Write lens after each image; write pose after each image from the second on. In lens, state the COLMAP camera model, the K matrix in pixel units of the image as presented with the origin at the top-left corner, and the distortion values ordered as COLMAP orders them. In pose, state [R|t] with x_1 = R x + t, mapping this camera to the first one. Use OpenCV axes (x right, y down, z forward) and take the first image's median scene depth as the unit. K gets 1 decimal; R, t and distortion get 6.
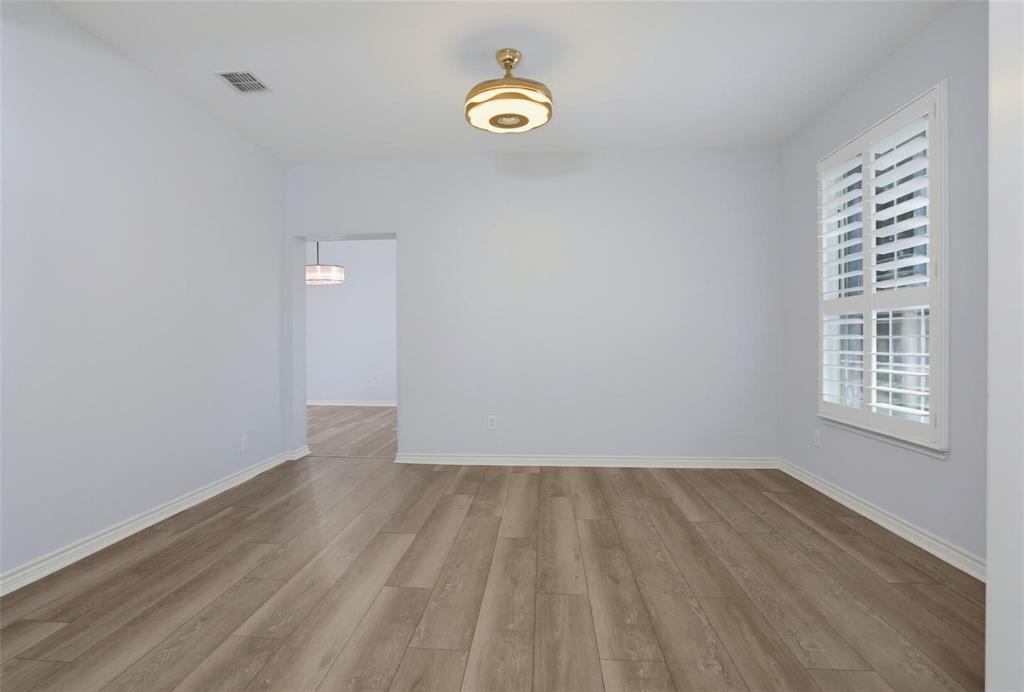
lens RADIAL K [[562.8, 0, 489.4], [0, 562.8, 340.5], [0, 0, 1]] dist [-0.076080, 0.034088]
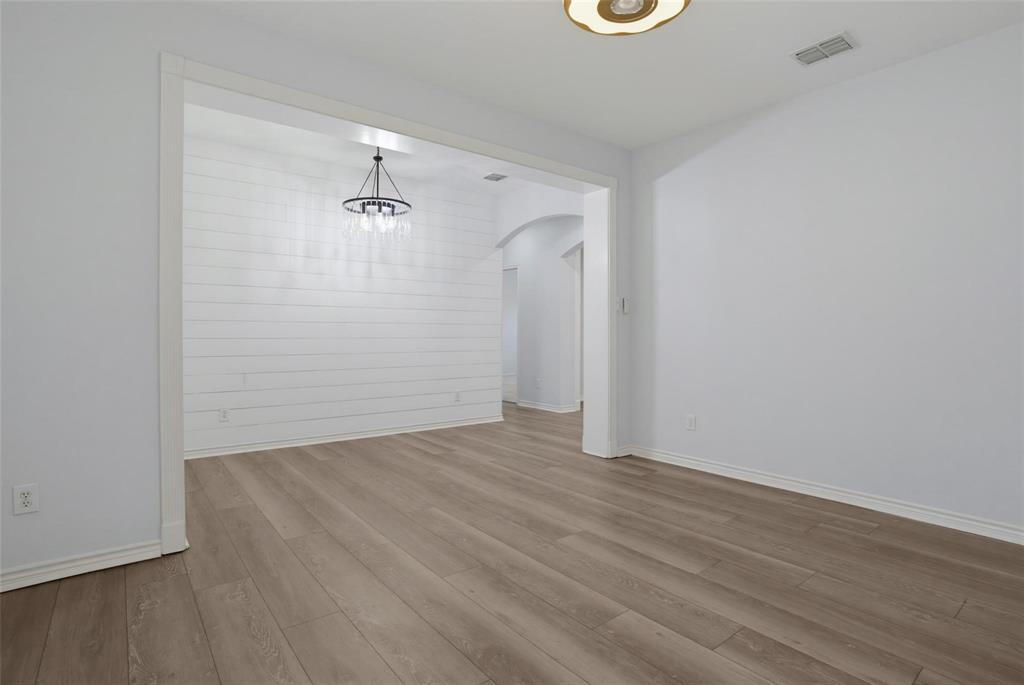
lens RADIAL K [[507.6, 0, 507.8], [0, 507.6, 335.2], [0, 0, 1]] dist [-0.077491, 0.034121]
pose [[-0.720791, 0.004621, -0.693137, 0.568207], [-0.002092, 0.999959, 0.008841, 0.000379], [0.693149, 0.007823, -0.720752, 1.362094]]
